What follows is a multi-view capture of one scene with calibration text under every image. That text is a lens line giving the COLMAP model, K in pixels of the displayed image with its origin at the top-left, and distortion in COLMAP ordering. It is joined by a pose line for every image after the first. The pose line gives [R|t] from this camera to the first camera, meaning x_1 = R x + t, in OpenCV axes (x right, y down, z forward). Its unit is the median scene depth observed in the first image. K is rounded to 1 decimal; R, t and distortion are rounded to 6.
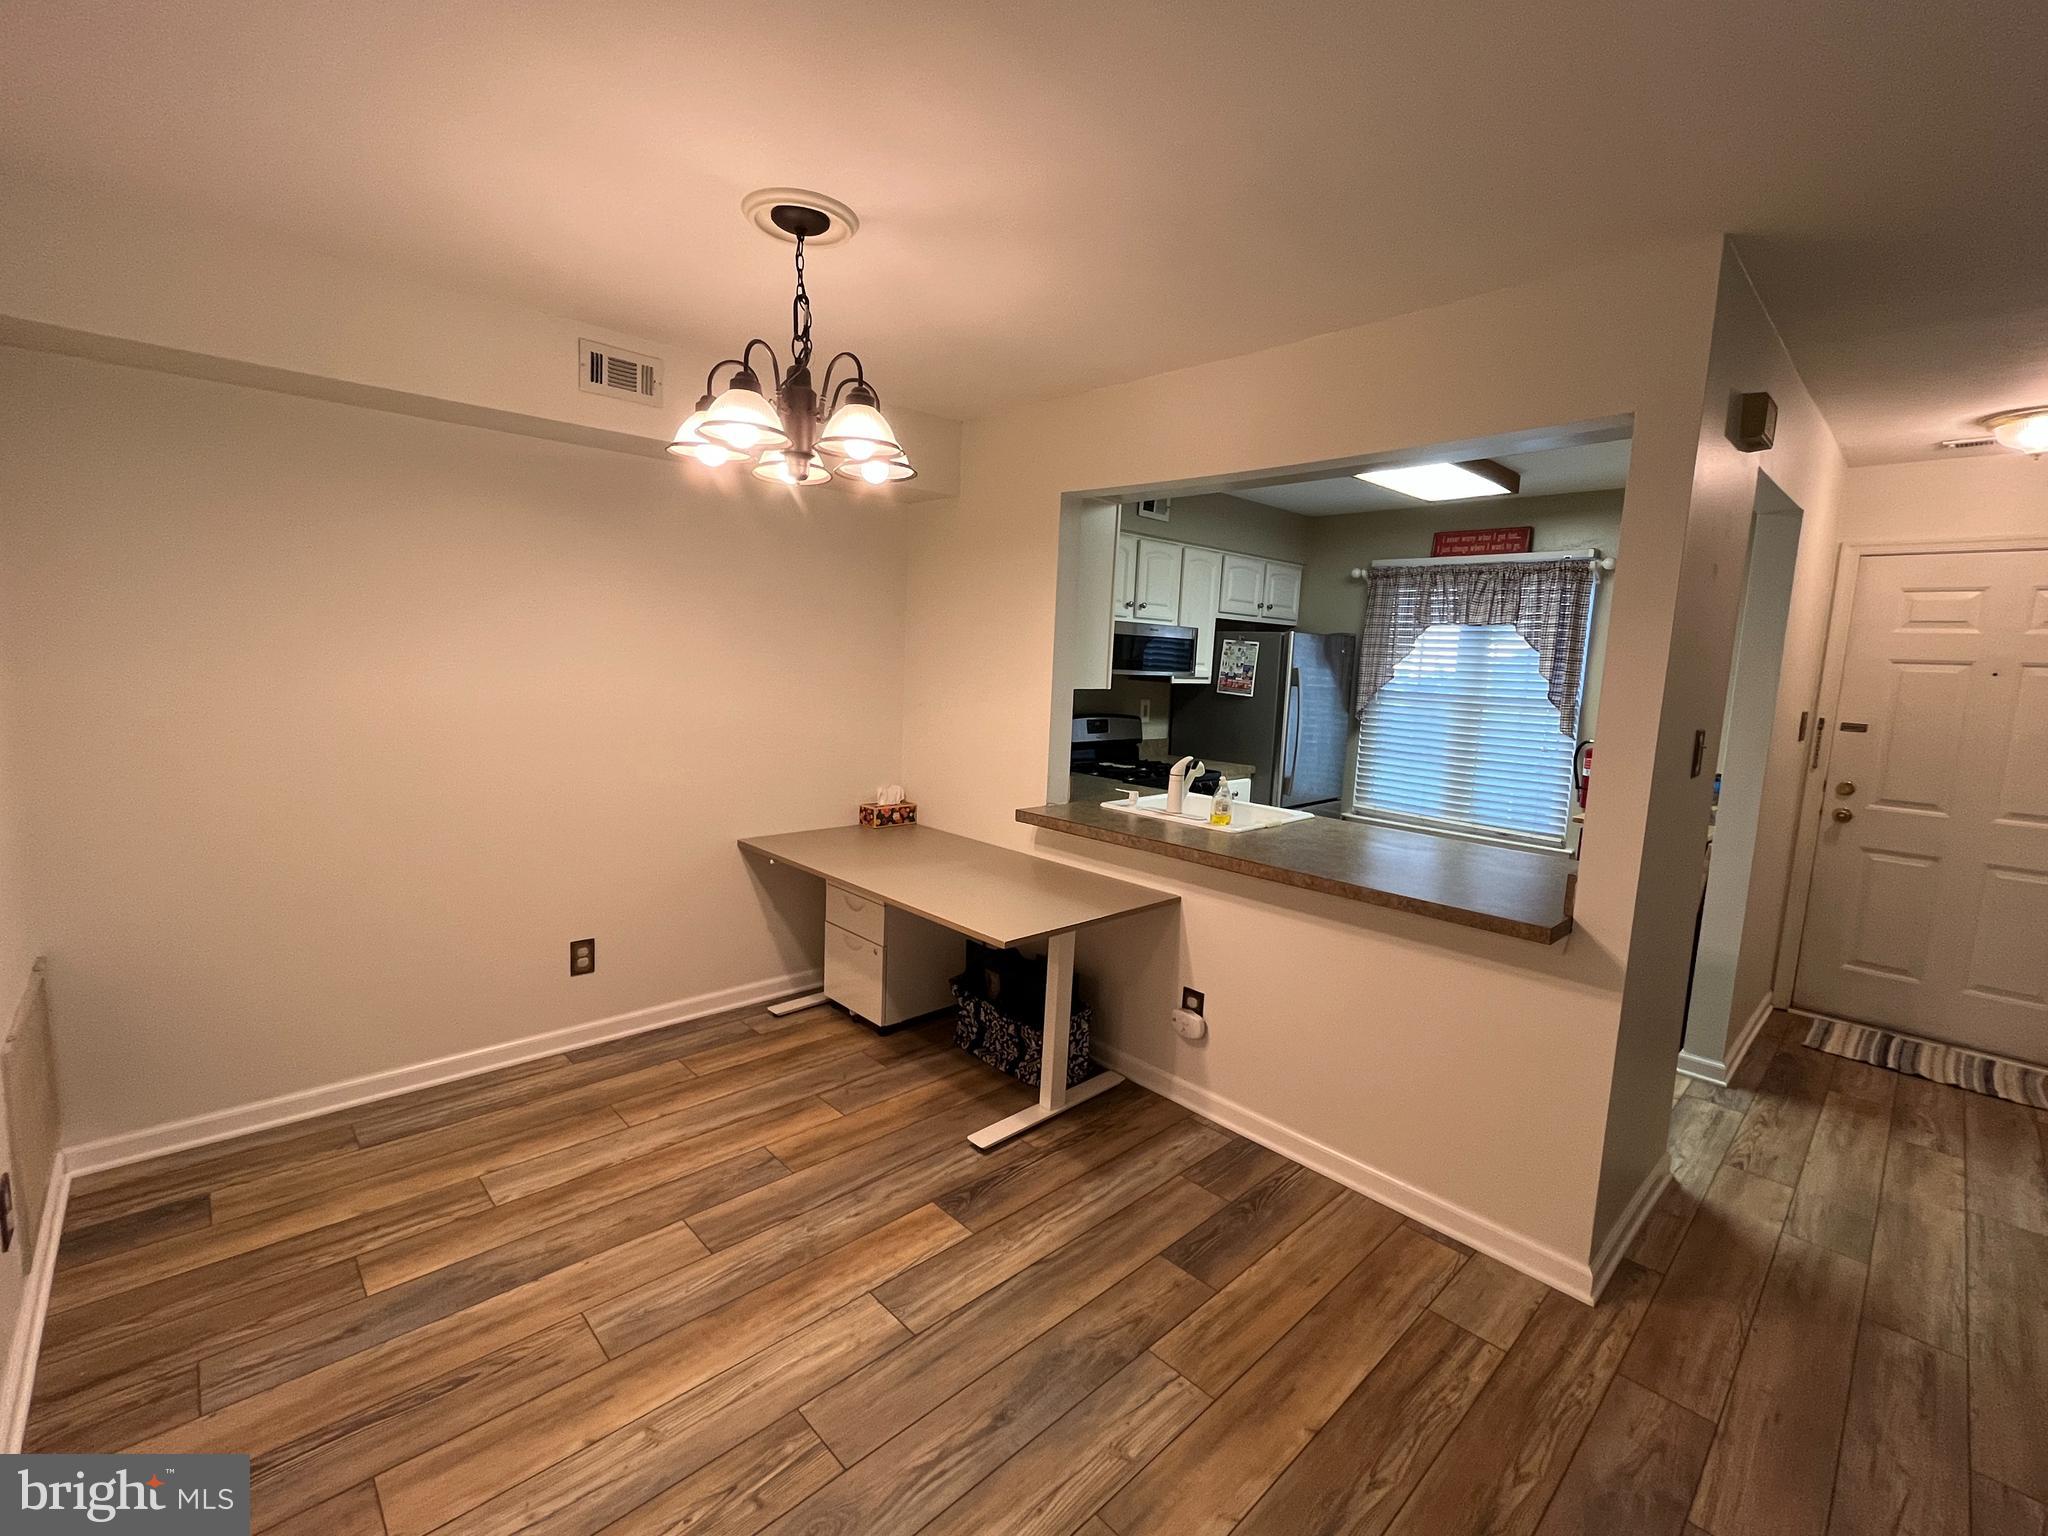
lens RADIAL K [[884.1, 0, 1023.4], [0, 884.1, 762.4], [0, 0, 1]] dist [-0.001858, -0.000699]
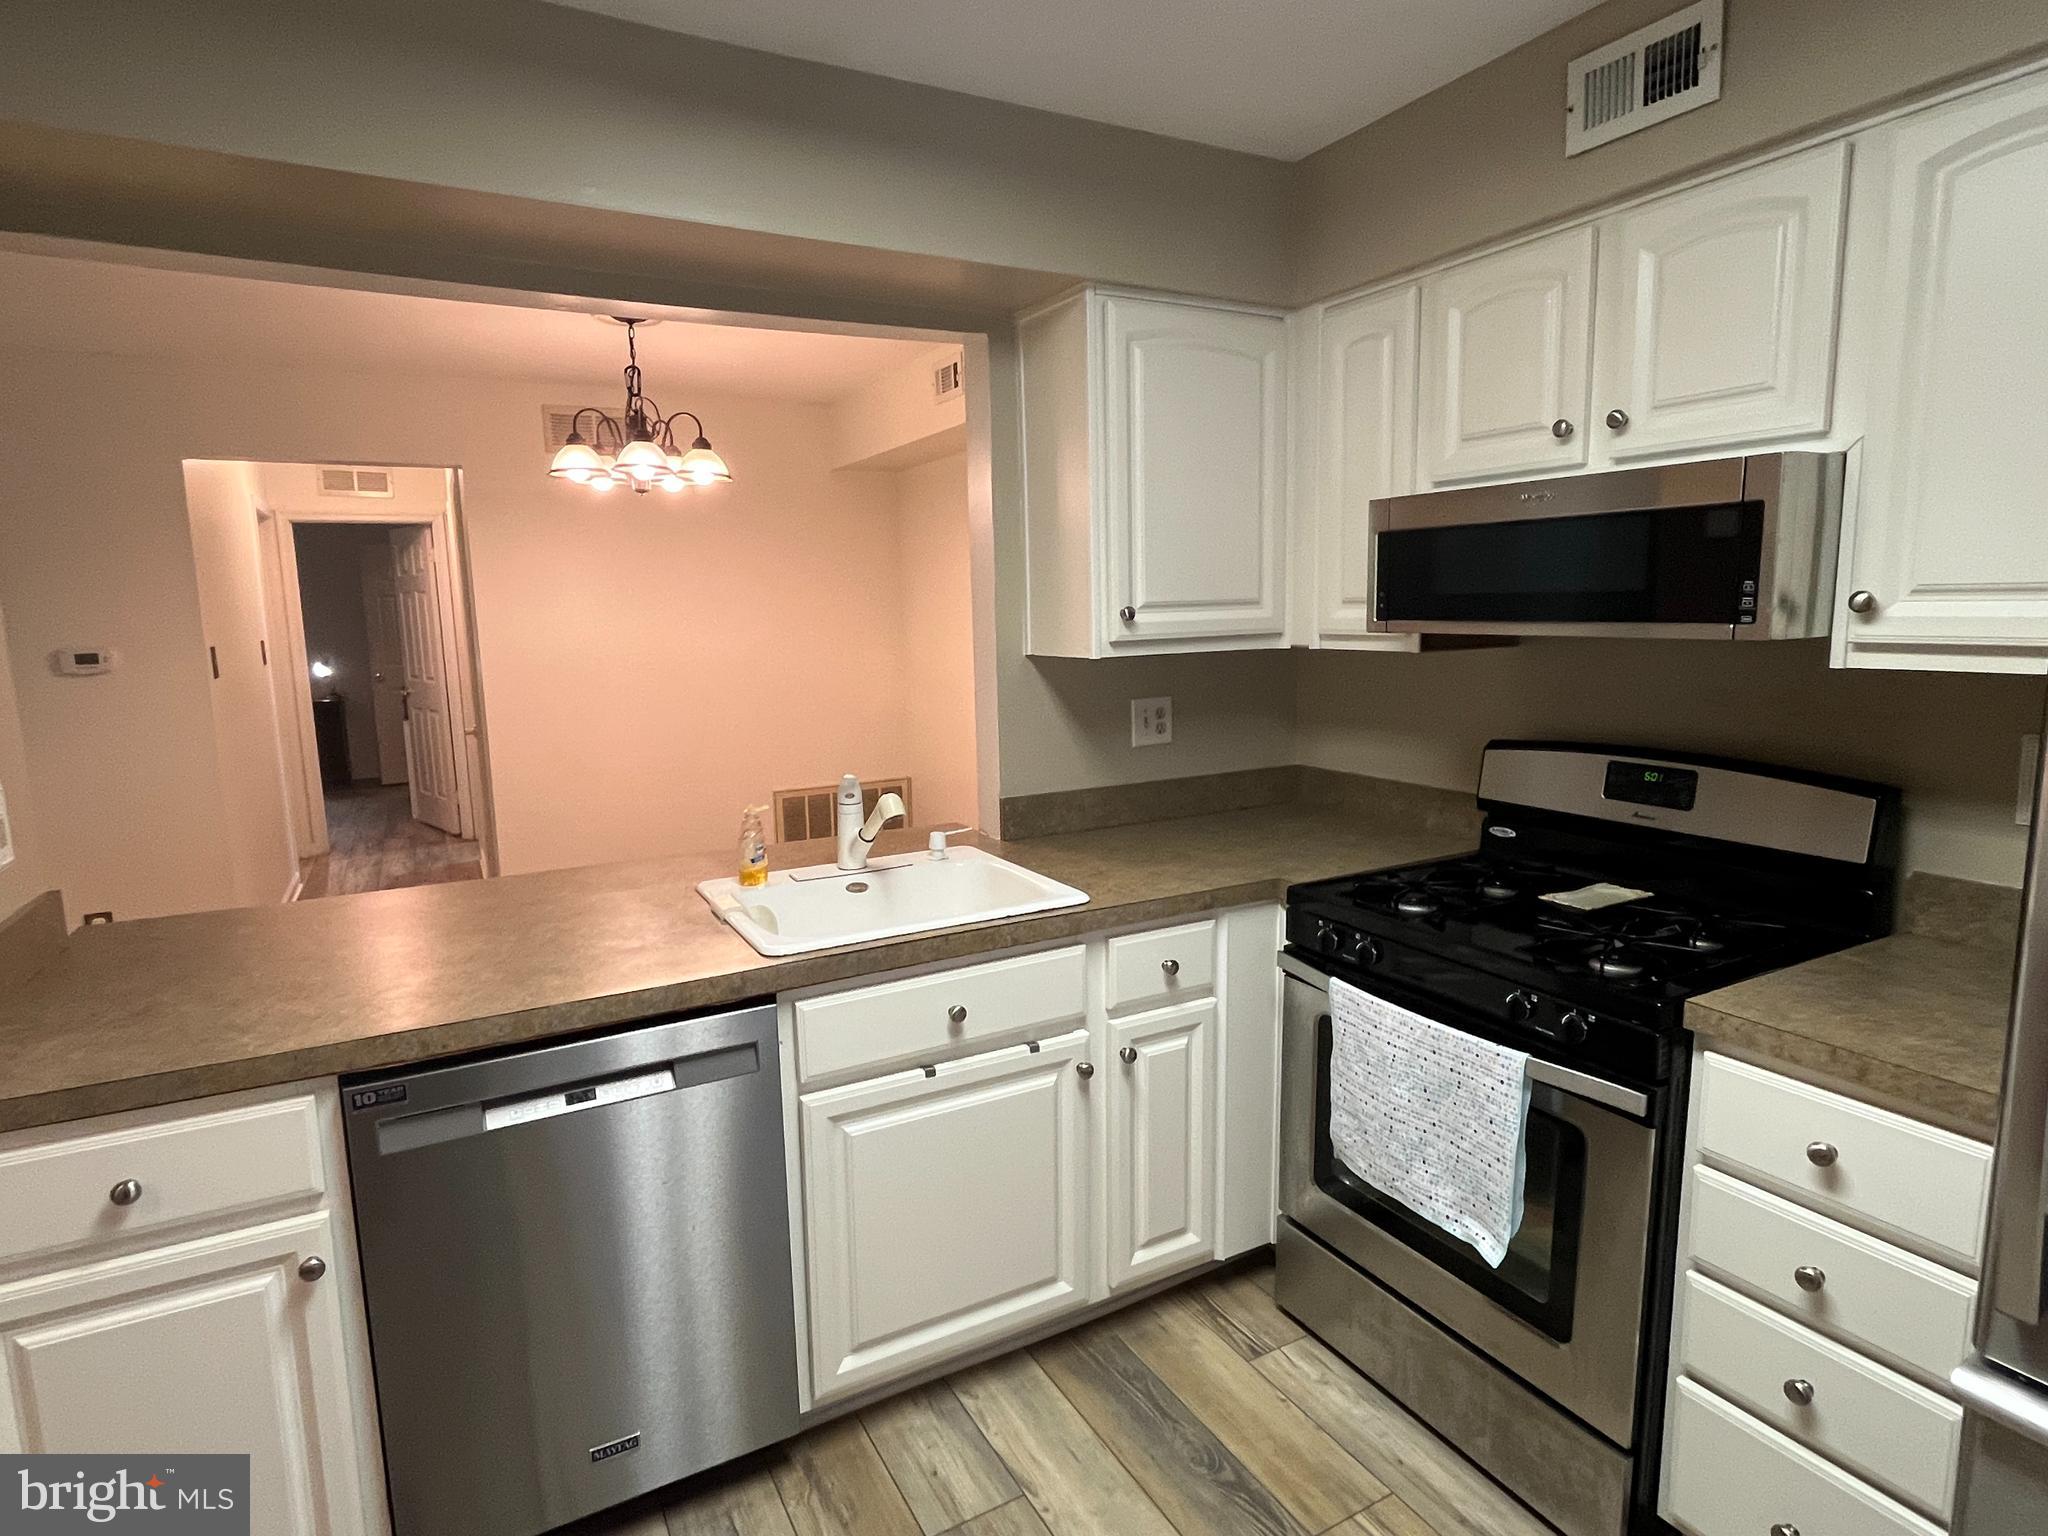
lens RADIAL K [[1101.0, 0, 1019.7], [0, 1101.0, 762.8], [0, 0, 1]] dist [-0.001321, 0.000306]
pose [[-0.259540, 0.103641, -0.960155, 0.953507], [-0.109551, 0.984647, 0.135898, -0.137391], [0.959499, 0.140457, -0.244201, 1.464734]]
